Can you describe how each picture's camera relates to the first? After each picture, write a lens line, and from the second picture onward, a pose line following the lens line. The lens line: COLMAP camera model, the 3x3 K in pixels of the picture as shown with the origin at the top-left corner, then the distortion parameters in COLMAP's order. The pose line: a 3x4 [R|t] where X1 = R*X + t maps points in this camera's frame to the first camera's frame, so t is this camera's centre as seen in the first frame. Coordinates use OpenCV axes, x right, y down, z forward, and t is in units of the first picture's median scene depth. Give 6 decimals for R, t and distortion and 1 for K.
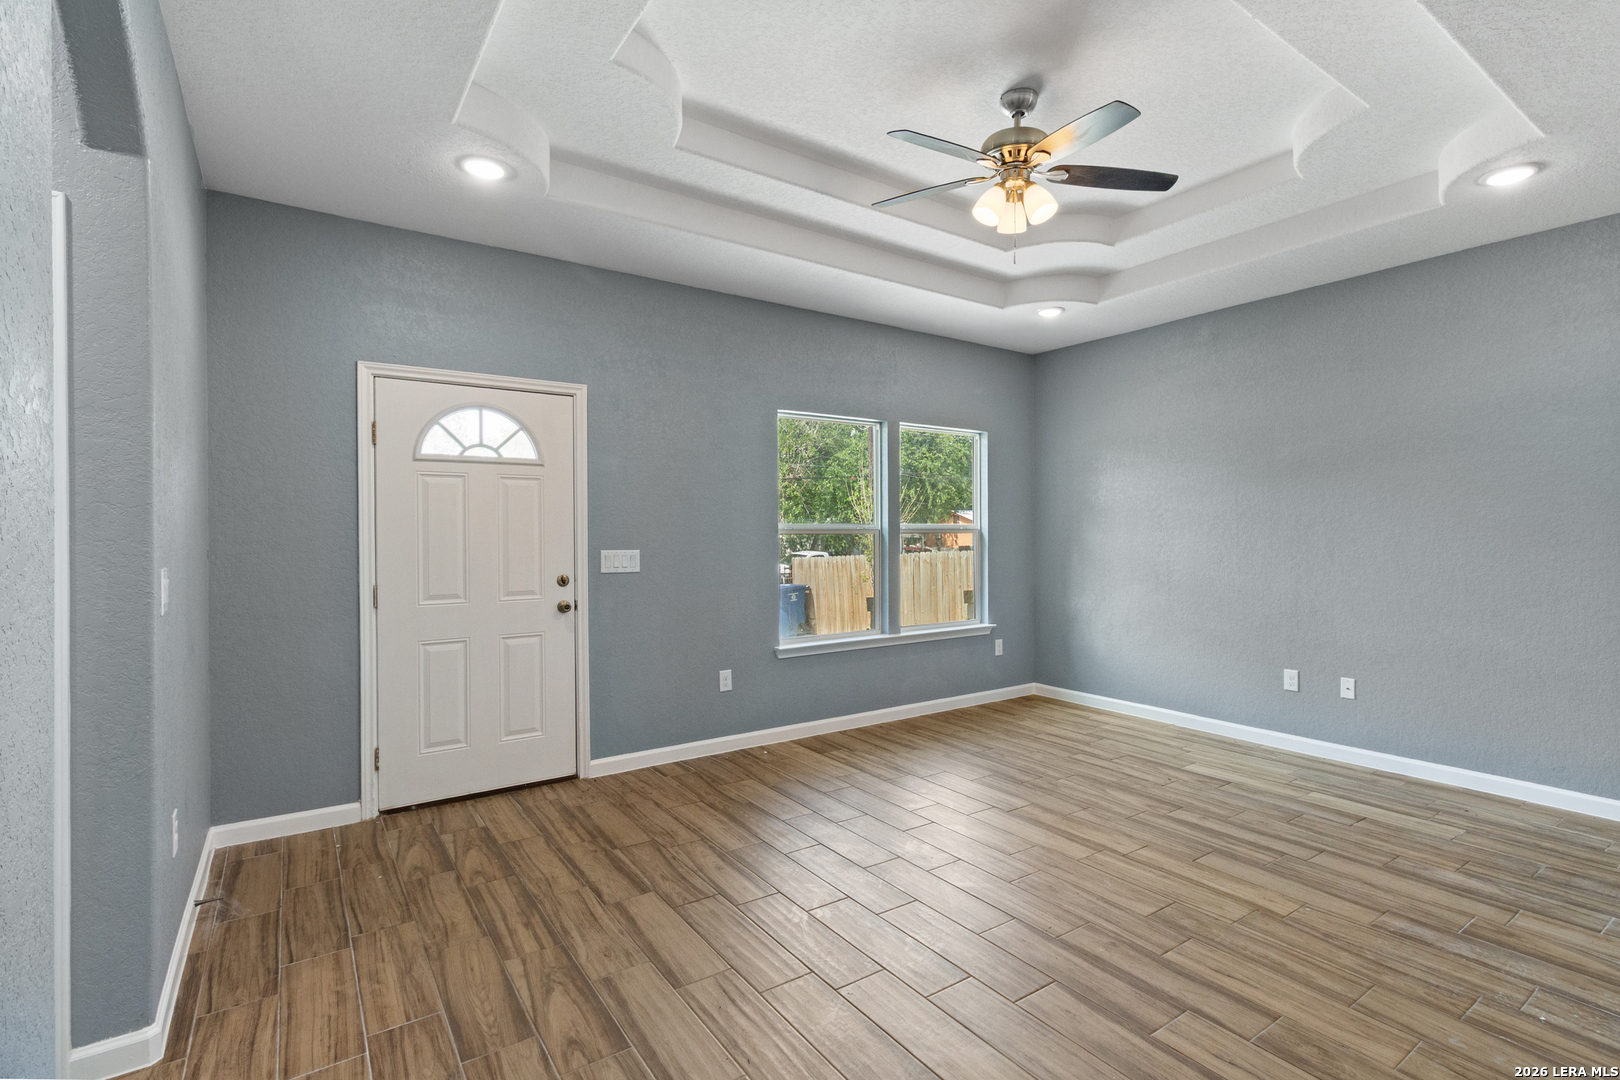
lens RADIAL K [[760.9, 0, 840.9], [0, 760.9, 542.5], [0, 0, 1]] dist [0.000062, 0.000004]
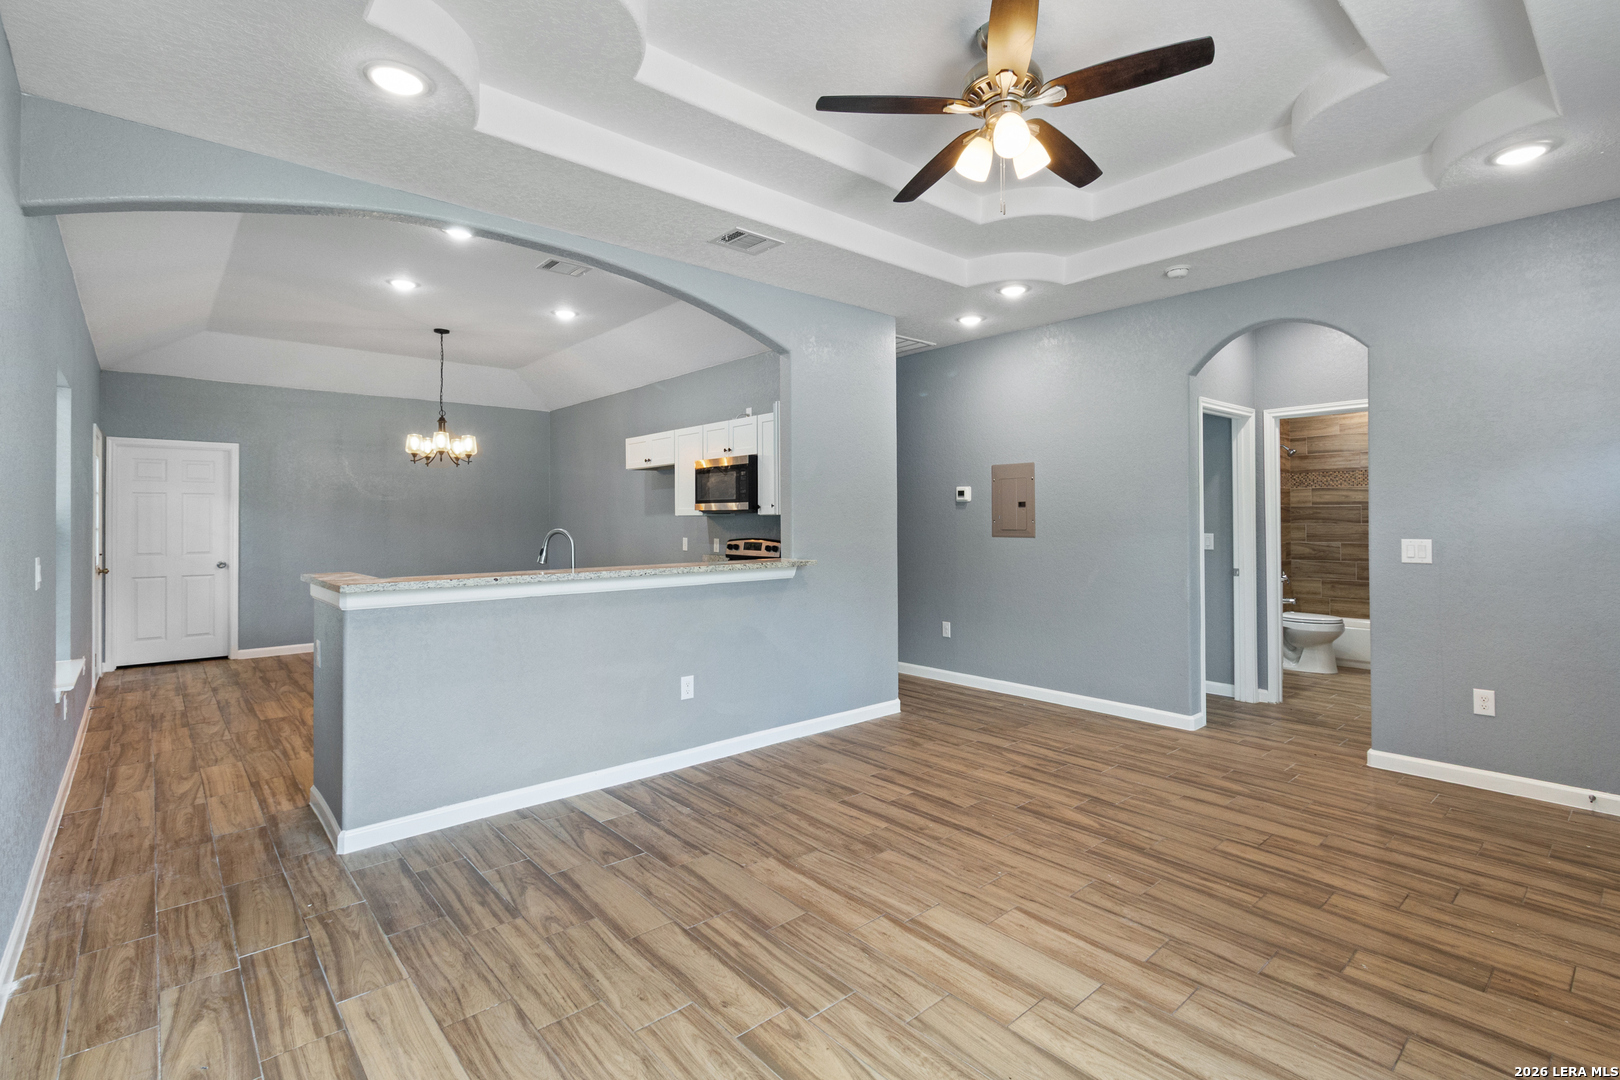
lens RADIAL K [[758.1, 0, 828.6], [0, 758.1, 514.0], [0, 0, 1]] dist [0.004281, 0.000765]
pose [[-0.994347, 0.008907, -0.105807, 0.465910], [0.008577, 0.999957, 0.003567, -0.029219], [0.105834, 0.002639, -0.994380, 1.639107]]
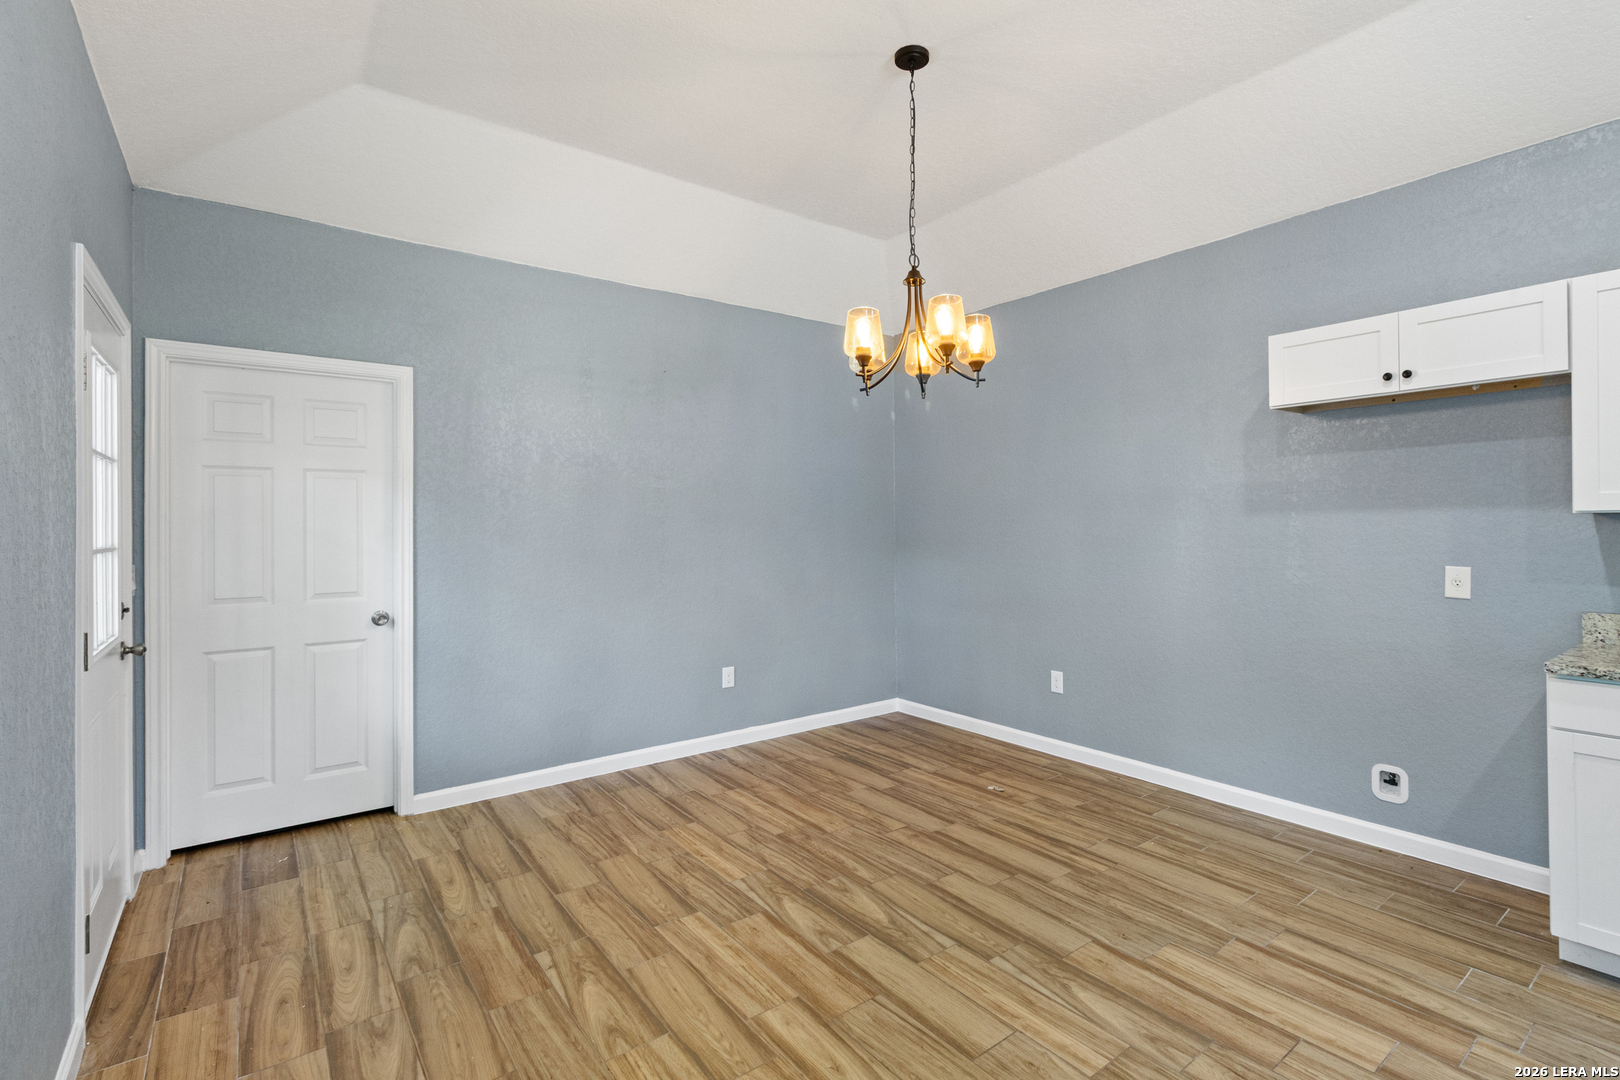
lens RADIAL K [[759.7, 0, 837.5], [0, 759.7, 521.0], [0, 0, 1]] dist [0.001189, -0.000285]
pose [[-0.999304, 0.011751, -0.035407, 1.385579], [0.011520, 0.999911, 0.006734, -0.024946], [0.035483, 0.006321, -0.999350, 0.338320]]
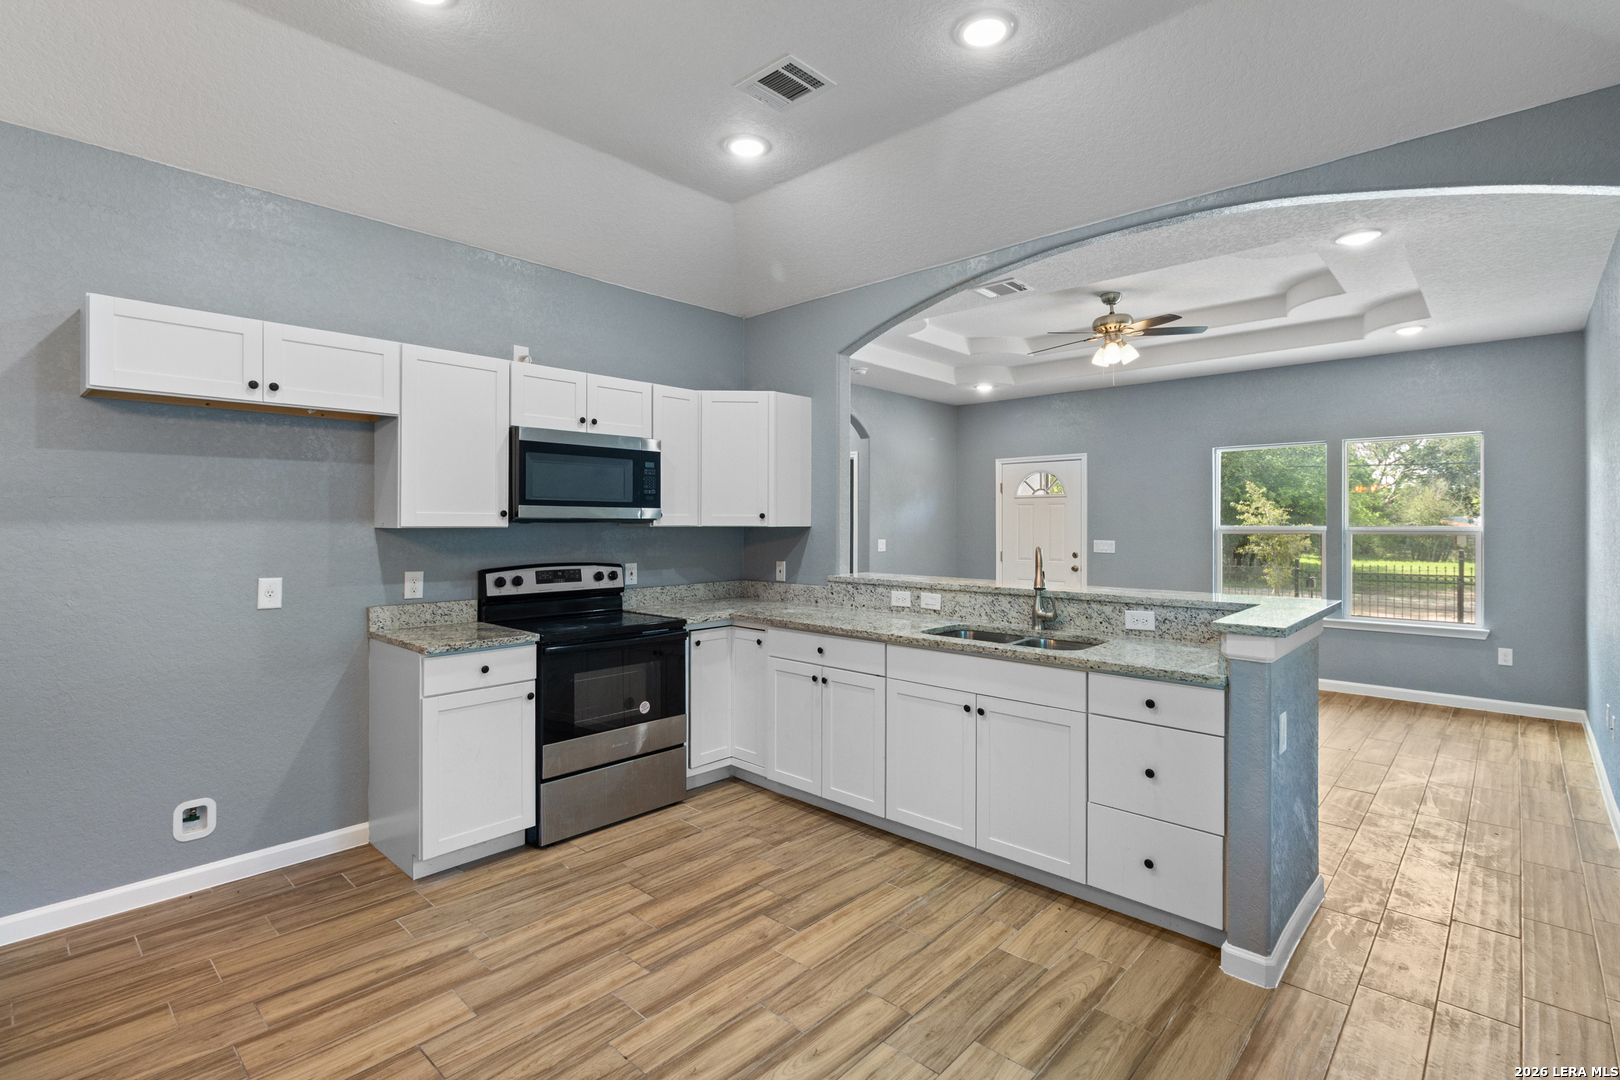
lens RADIAL K [[770.6, 0, 823.6], [0, 770.6, 523.0], [0, 0, 1]] dist [0.003089, 0.000074]
pose [[0.212984, 0.007066, -0.977030, 1.678803], [-0.014024, 0.999893, 0.004175, -0.036716], [0.976955, 0.012813, 0.213060, -0.063701]]
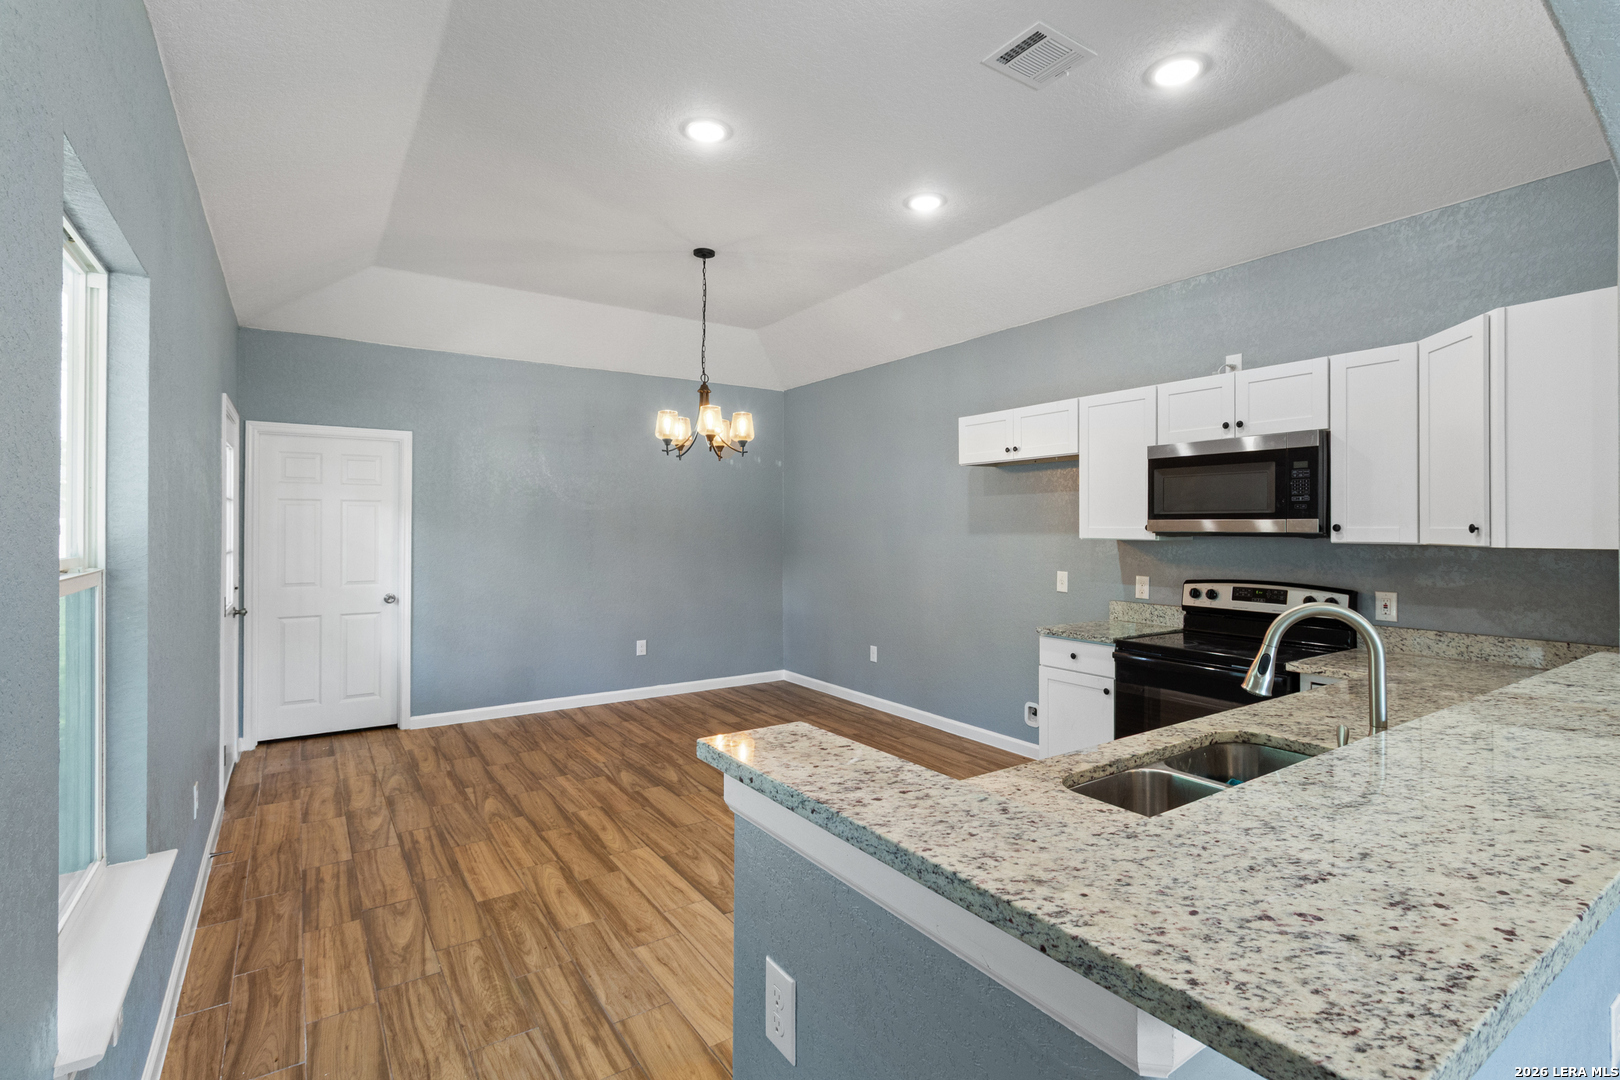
lens RADIAL K [[774.0, 0, 840.4], [0, 774.0, 524.4], [0, 0, 1]] dist [0.001149, -0.000351]
pose [[-0.999897, 0.003561, 0.013894, 1.016519], [0.003658, 0.999969, 0.006987, -0.052846], [-0.013869, 0.007037, -0.999879, 0.869382]]
